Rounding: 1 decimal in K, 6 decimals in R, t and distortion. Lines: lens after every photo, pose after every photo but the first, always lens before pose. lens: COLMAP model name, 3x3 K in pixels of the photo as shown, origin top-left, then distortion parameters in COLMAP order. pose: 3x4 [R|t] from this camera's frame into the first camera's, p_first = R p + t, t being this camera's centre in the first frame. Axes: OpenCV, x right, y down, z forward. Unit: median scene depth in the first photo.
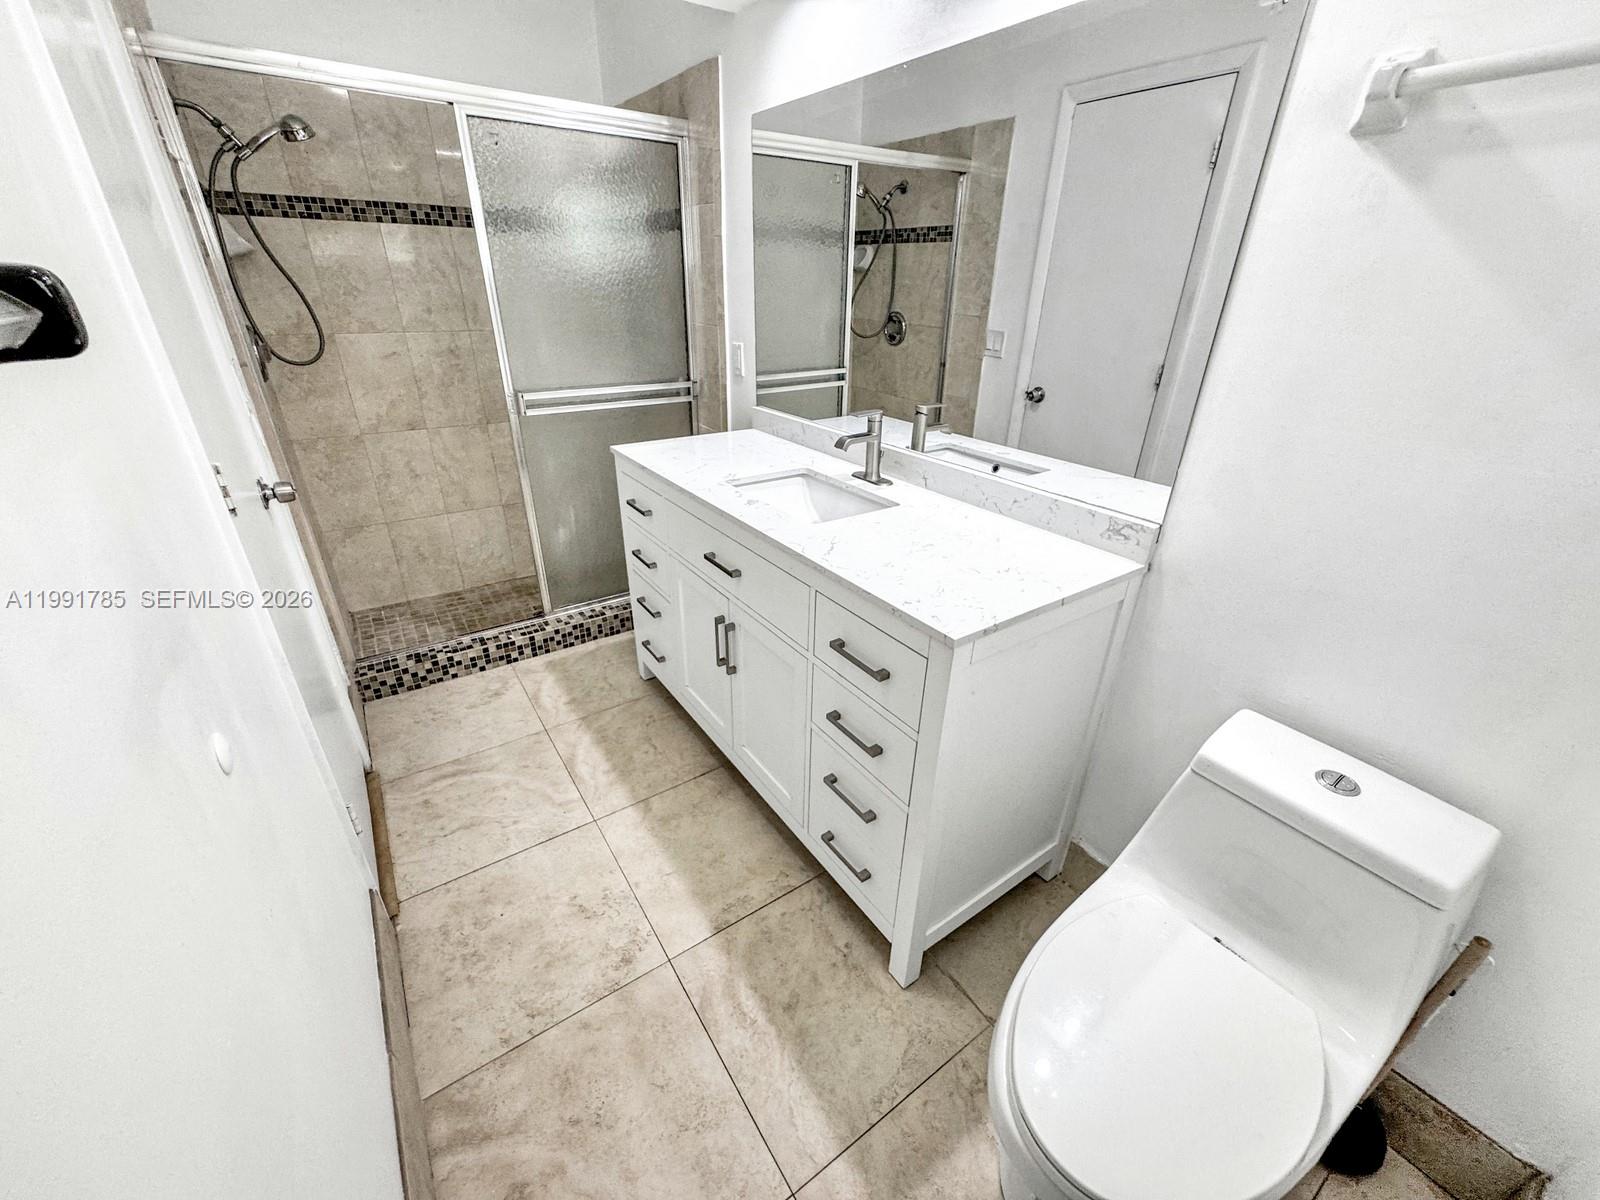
lens RADIAL K [[646.2, 0, 800.0], [0, 646.2, 600.0], [0, 0, 1]] dist [-0.000725, -0.000128]
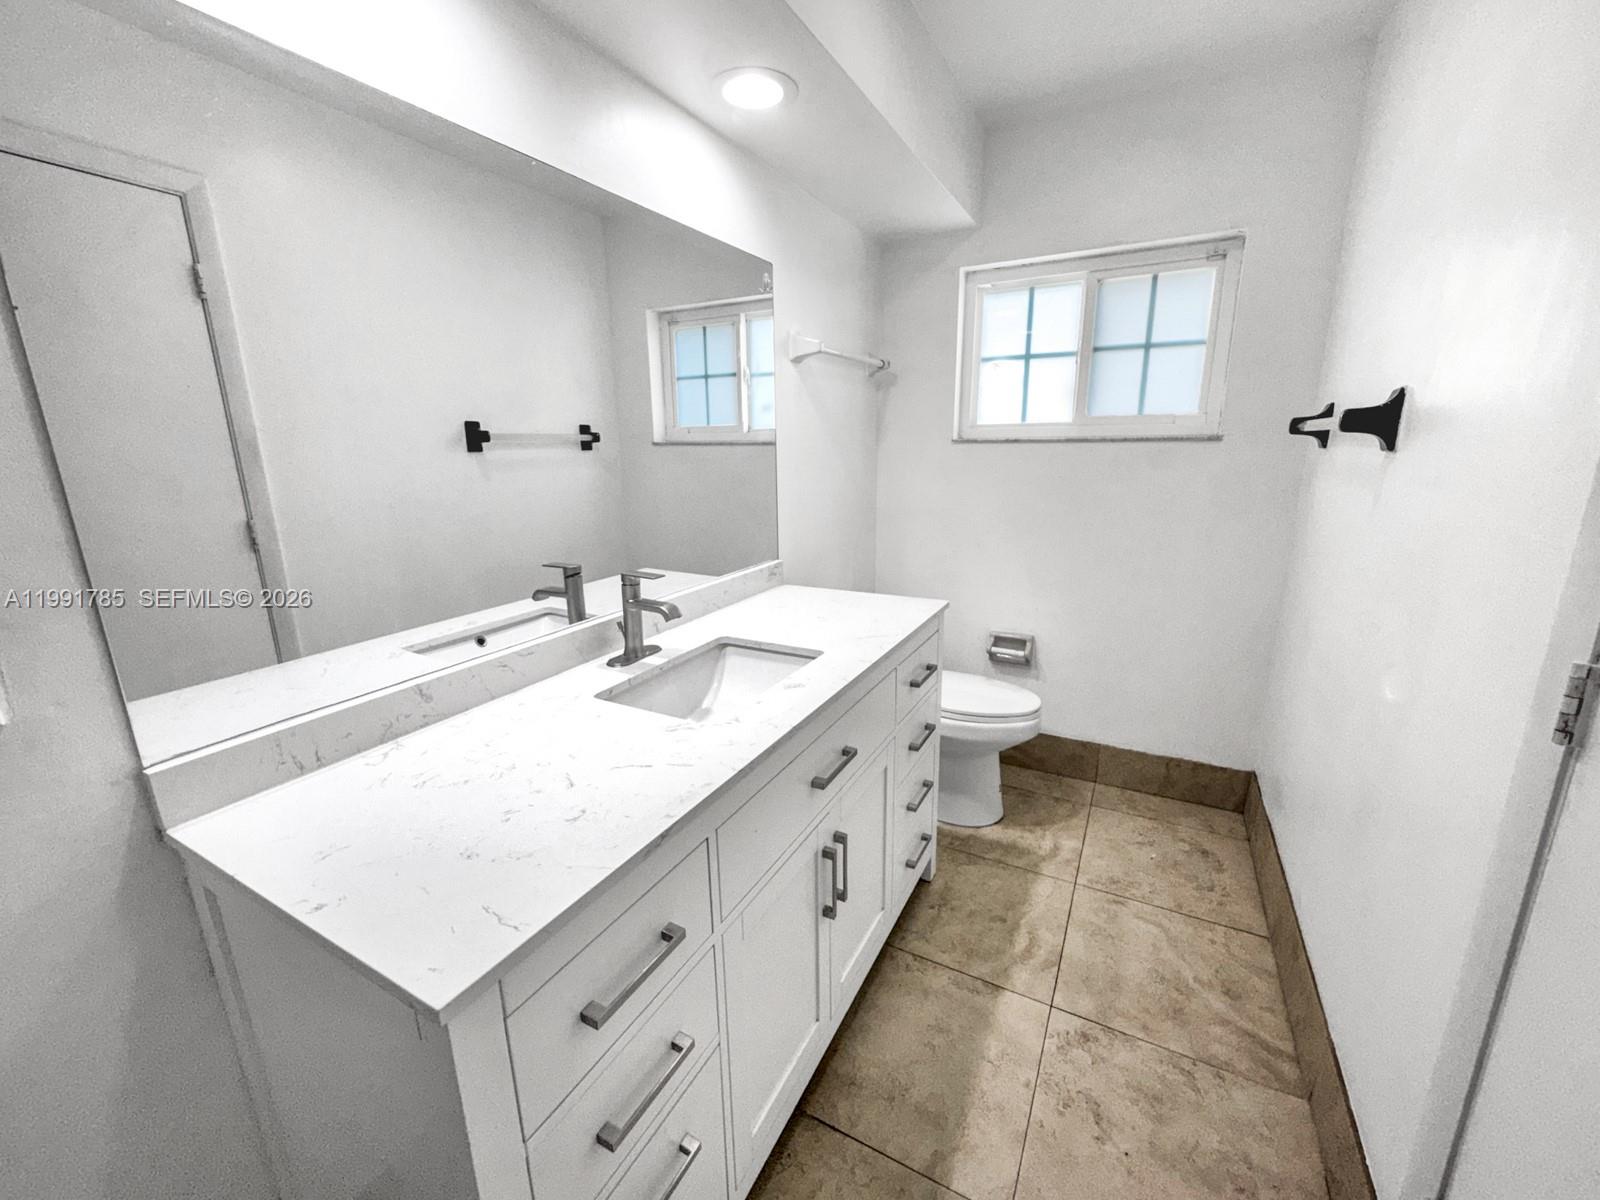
lens RADIAL K [[646.2, 0, 800.0], [0, 646.2, 600.0], [0, 0, 1]] dist [-0.000725, -0.000128]
pose [[-0.455545, -0.221322, 0.862262, -0.757831], [0.399965, 0.814450, 0.420357, -0.583698], [-0.795303, 0.536366, -0.282497, 1.225808]]
